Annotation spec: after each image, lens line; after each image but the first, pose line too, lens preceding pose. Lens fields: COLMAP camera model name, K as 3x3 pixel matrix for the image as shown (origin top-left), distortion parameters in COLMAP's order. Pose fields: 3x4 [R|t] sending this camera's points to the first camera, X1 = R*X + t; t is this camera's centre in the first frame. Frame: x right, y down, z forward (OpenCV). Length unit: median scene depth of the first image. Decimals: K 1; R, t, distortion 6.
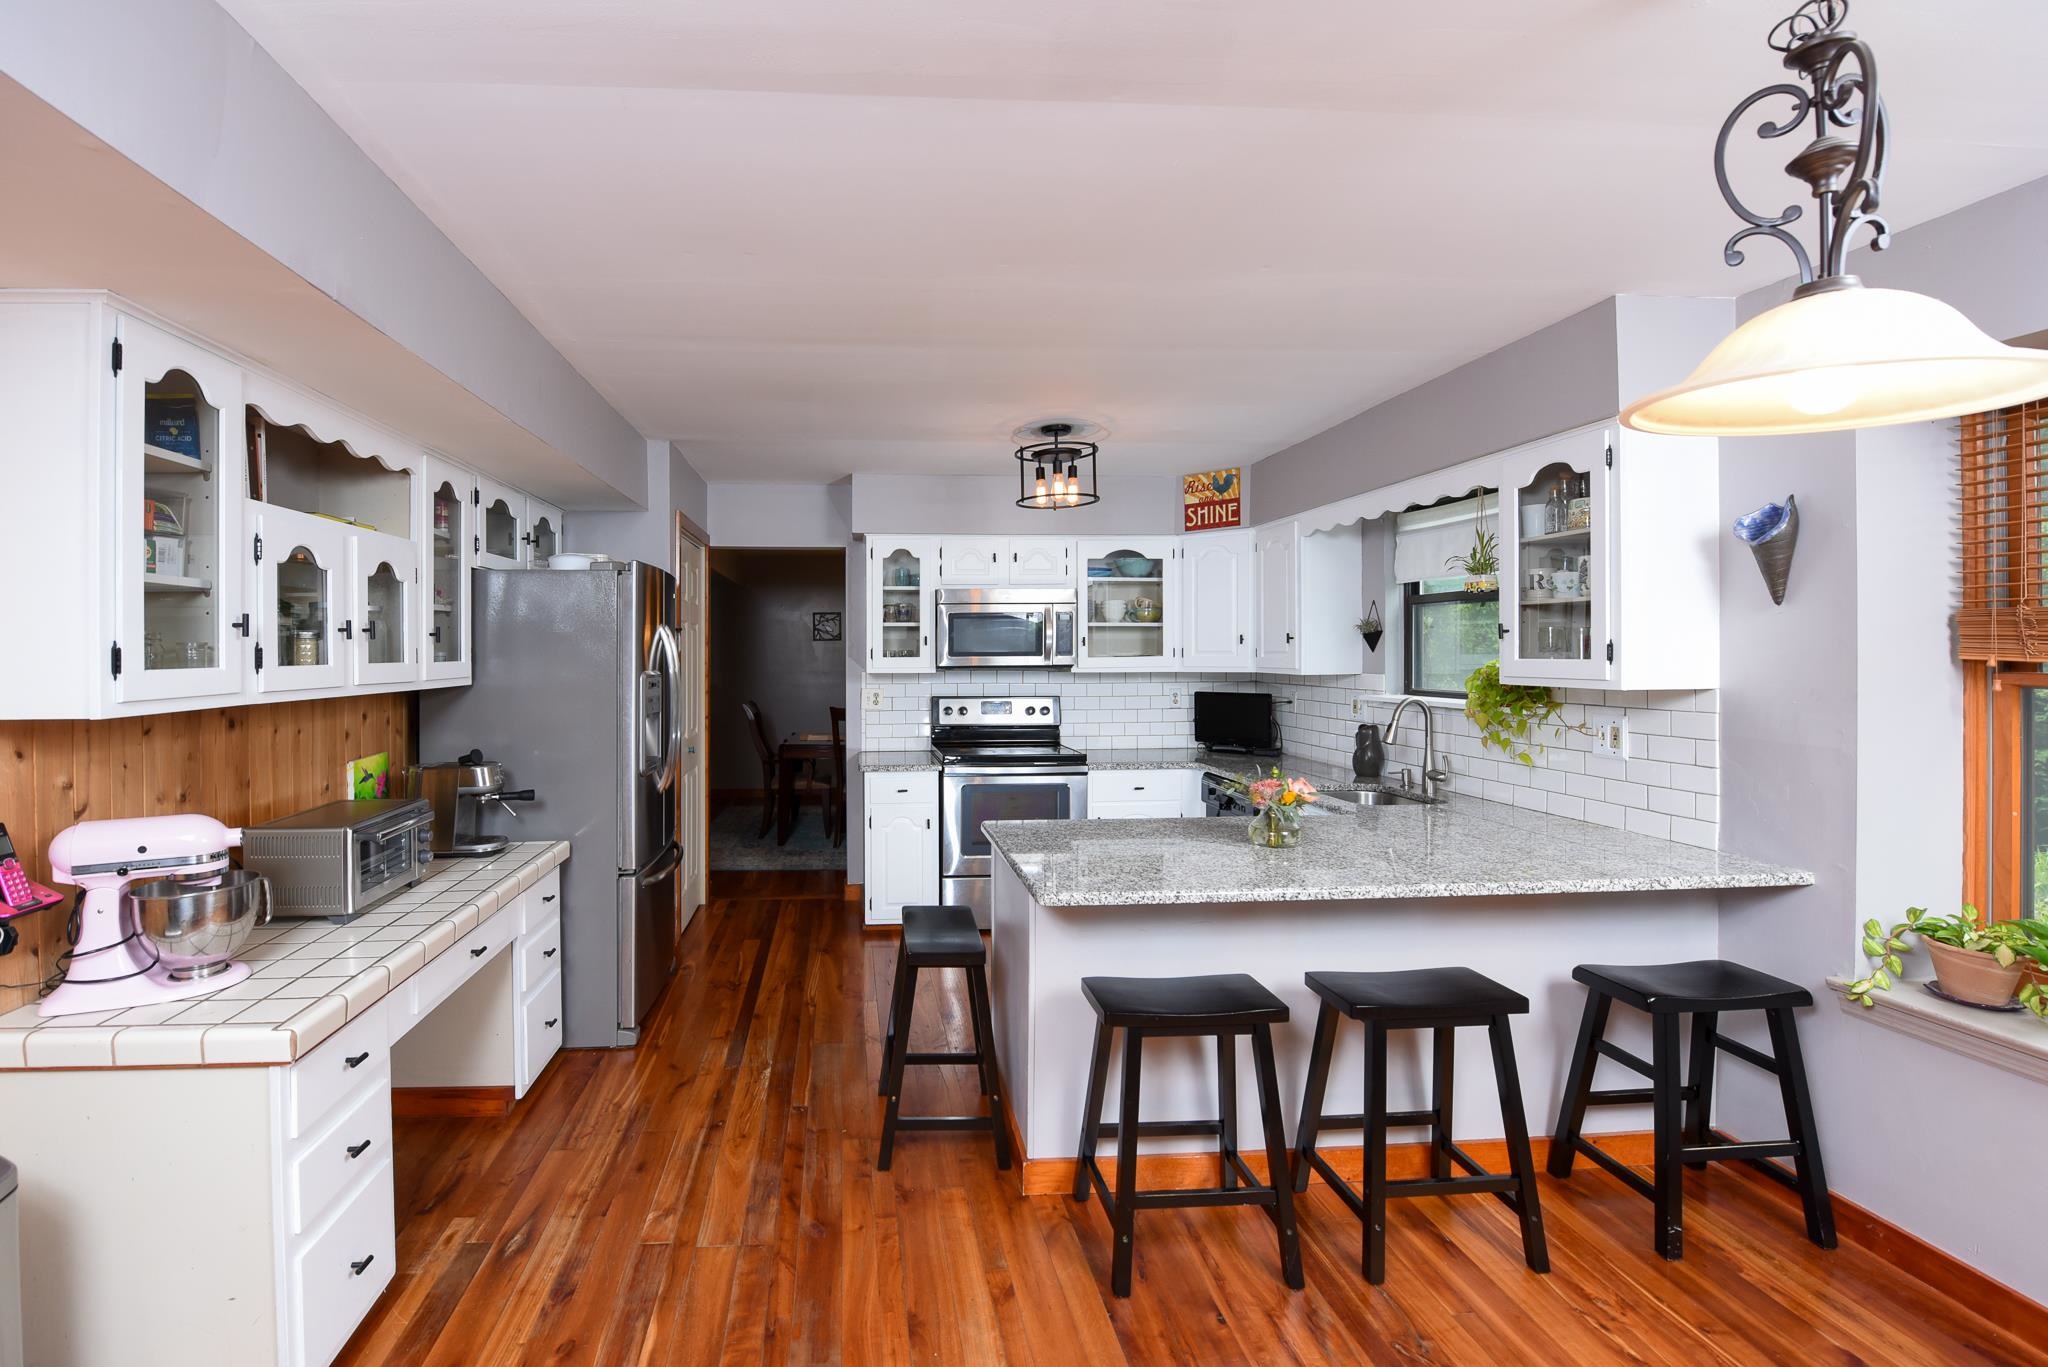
lens RADIAL K [[888.9, 0, 890.7], [0, 888.9, 646.8], [0, 0, 1]] dist [-0.018514, -0.000904]
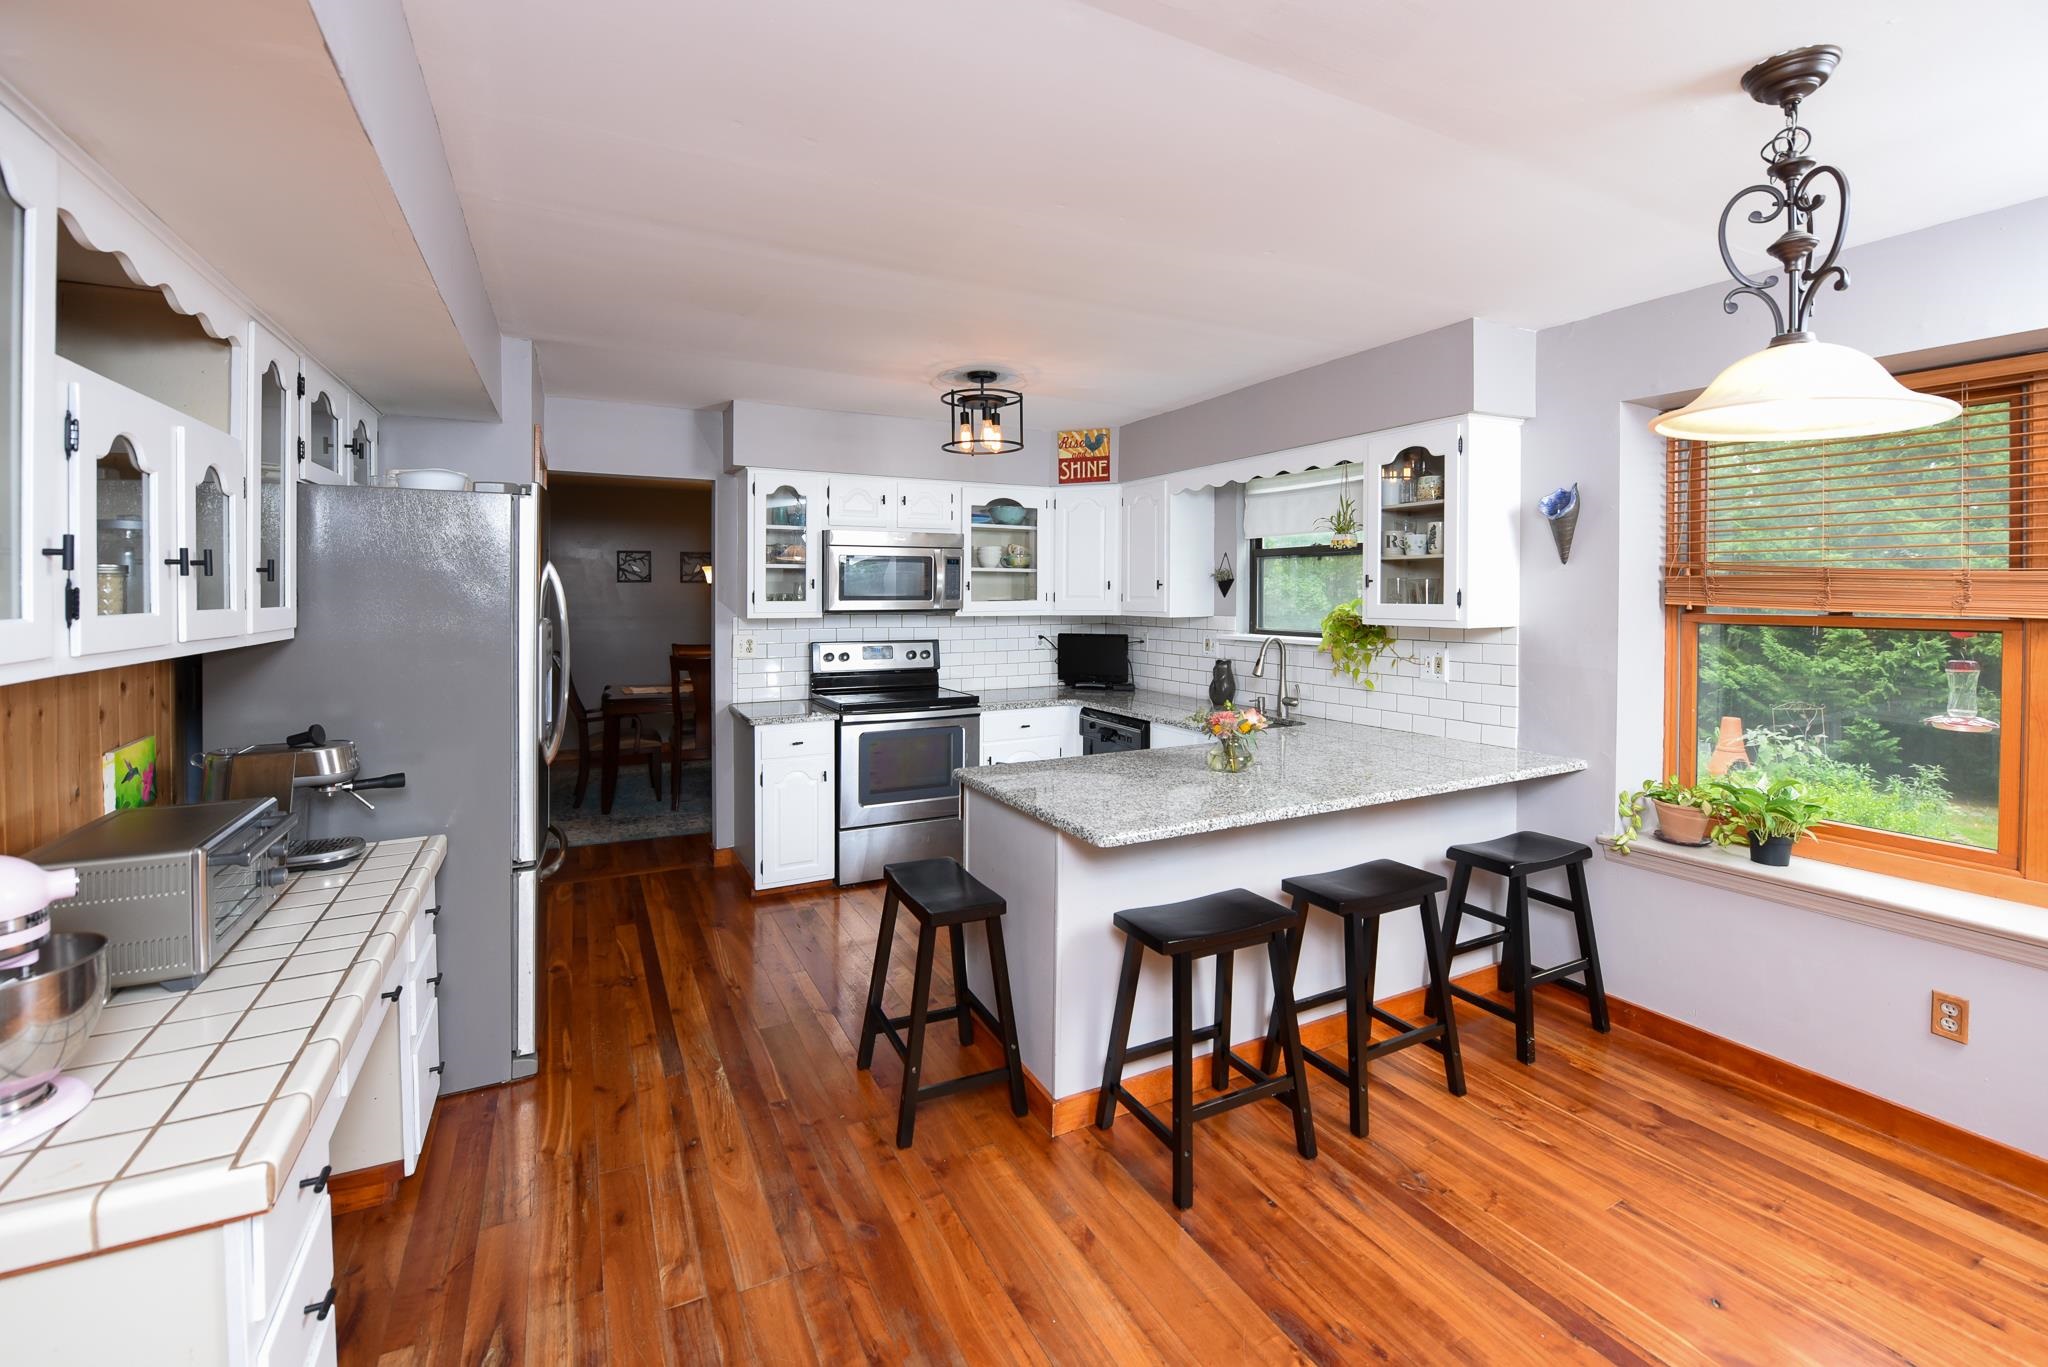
lens RADIAL K [[873.8, 0, 1024.4], [0, 873.8, 597.8], [0, 0, 1]] dist [-0.018274, -0.000625]
pose [[0.909714, 0.002663, 0.415227, -0.245419], [-0.006319, 0.999952, 0.007430, -0.000371], [-0.415188, -0.009383, 0.909687, 0.100142]]
